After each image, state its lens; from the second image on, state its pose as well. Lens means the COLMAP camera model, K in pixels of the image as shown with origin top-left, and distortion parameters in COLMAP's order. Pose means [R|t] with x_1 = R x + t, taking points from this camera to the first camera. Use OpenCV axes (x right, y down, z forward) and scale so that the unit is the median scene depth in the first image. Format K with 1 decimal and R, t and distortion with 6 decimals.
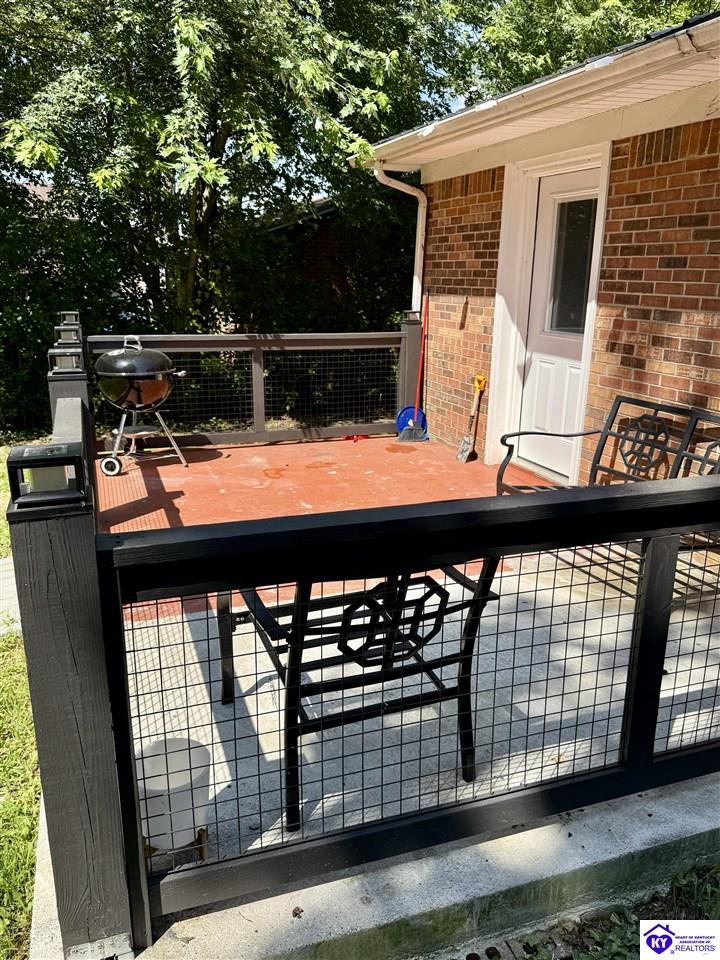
lens RADIAL K [[759.7, 0, 360.0], [0, 759.7, 480.0], [0, 0, 1]] dist [0.003077, -0.004563]
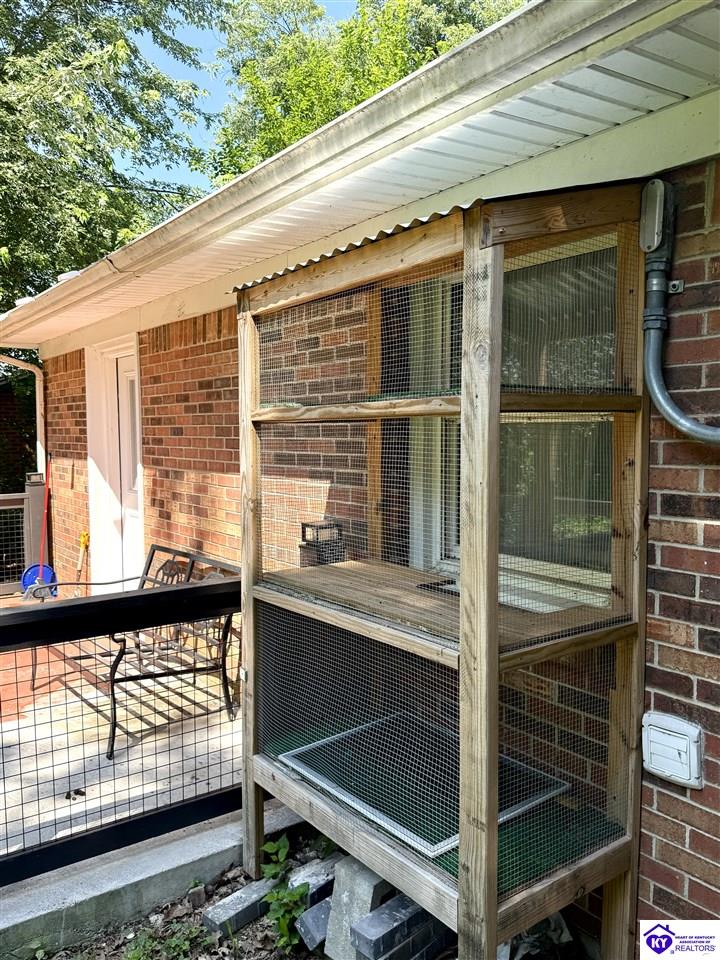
lens RADIAL K [[759.7, 0, 360.0], [0, 759.7, 480.0], [0, 0, 1]] dist [0.003077, -0.004563]
pose [[0.968656, -0.043186, 0.244625, 0.289812], [0.088873, 0.979838, -0.178936, 0.020110], [-0.231966, 0.195068, 0.952964, -0.136883]]
